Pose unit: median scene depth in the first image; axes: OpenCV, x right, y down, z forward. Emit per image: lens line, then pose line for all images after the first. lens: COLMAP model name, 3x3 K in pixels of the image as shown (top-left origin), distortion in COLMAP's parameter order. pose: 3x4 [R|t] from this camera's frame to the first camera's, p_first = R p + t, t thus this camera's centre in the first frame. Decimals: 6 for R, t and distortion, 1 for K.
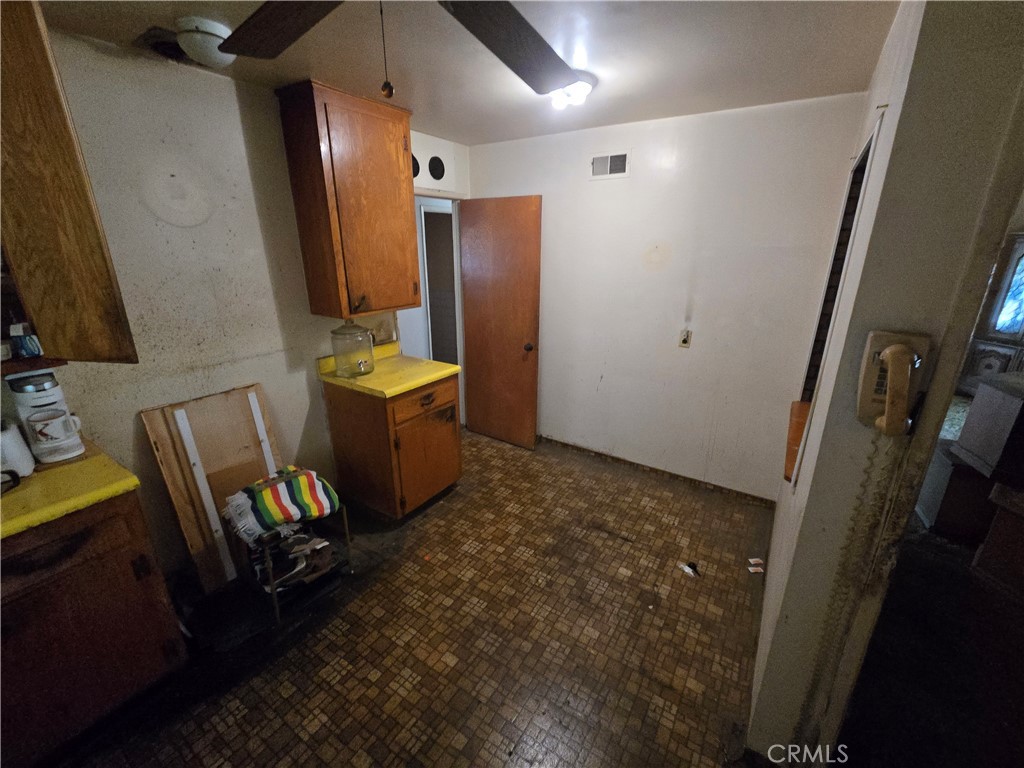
lens RADIAL K [[422.0, 0, 524.9], [0, 422.0, 382.3], [0, 0, 1]] dist [-0.002628, 0.001792]
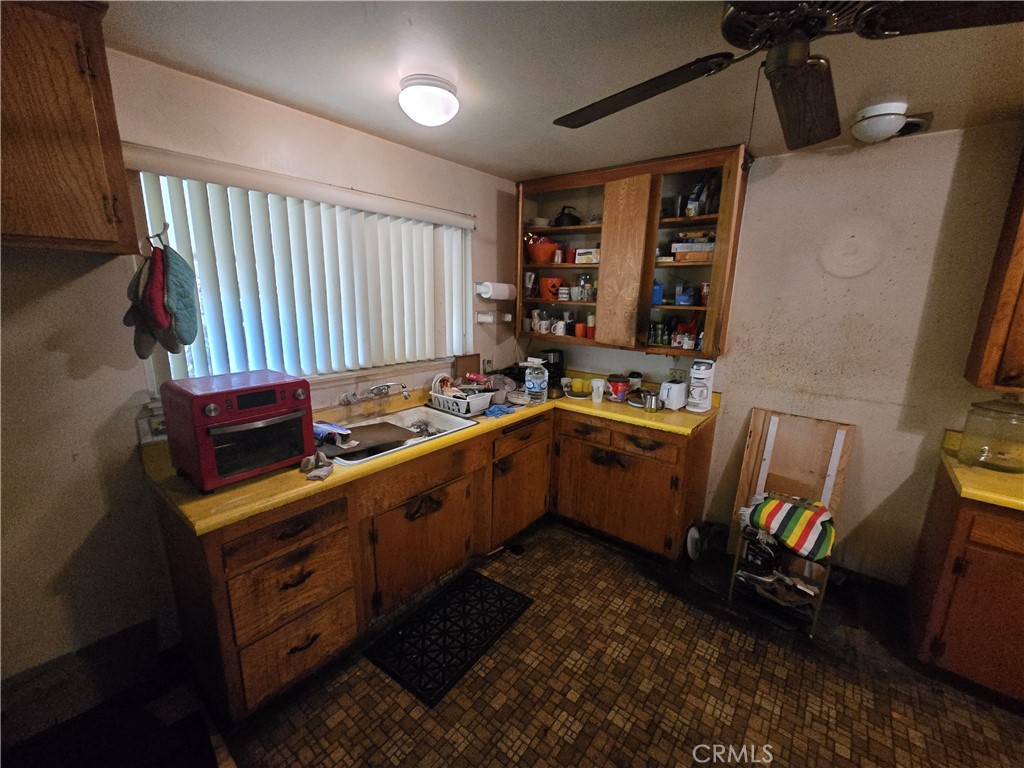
lens RADIAL K [[422.0, 0, 524.8], [0, 422.0, 390.0], [0, 0, 1]] dist [-0.002628, 0.001792]
pose [[-0.079621, 0.229023, -0.970159, 0.495674], [-0.336794, 0.909835, 0.242423, -0.065839], [0.938206, 0.346046, 0.004691, 0.261384]]
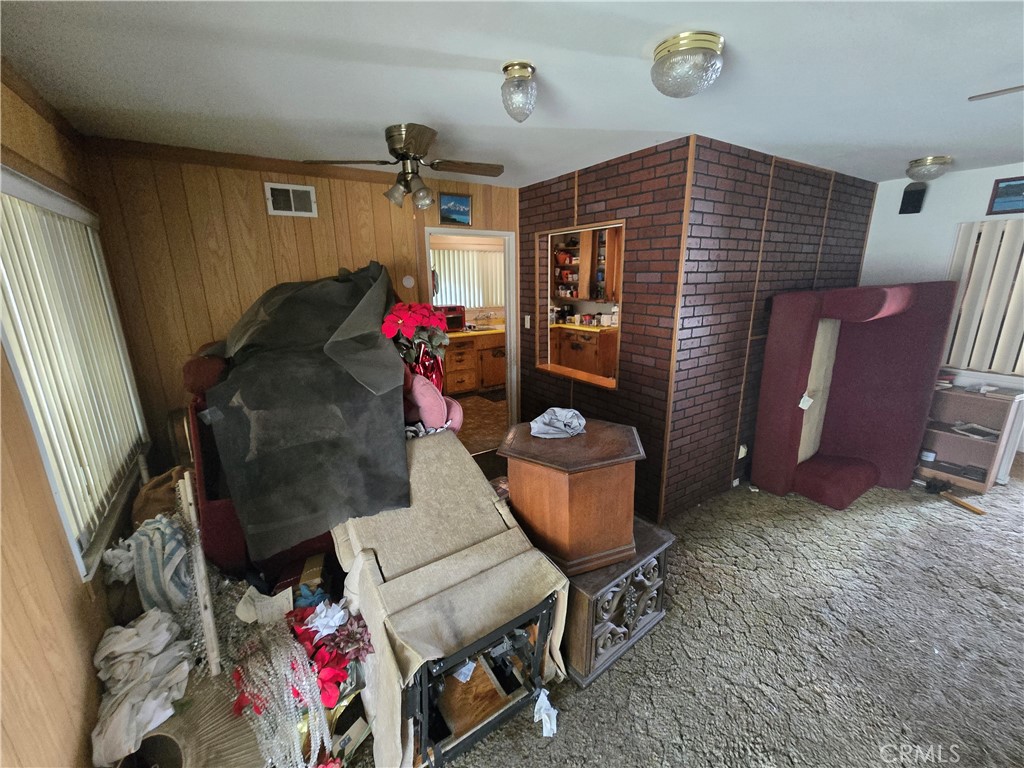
lens RADIAL K [[422.0, 0, 519.9], [0, 422.0, 384.4], [0, 0, 1]] dist [-0.002628, 0.001792]
pose [[-0.386586, 0.236206, -0.891492, 3.063825], [-0.279717, 0.891082, 0.357394, -0.539633], [0.878811, 0.387529, -0.278409, 1.618316]]
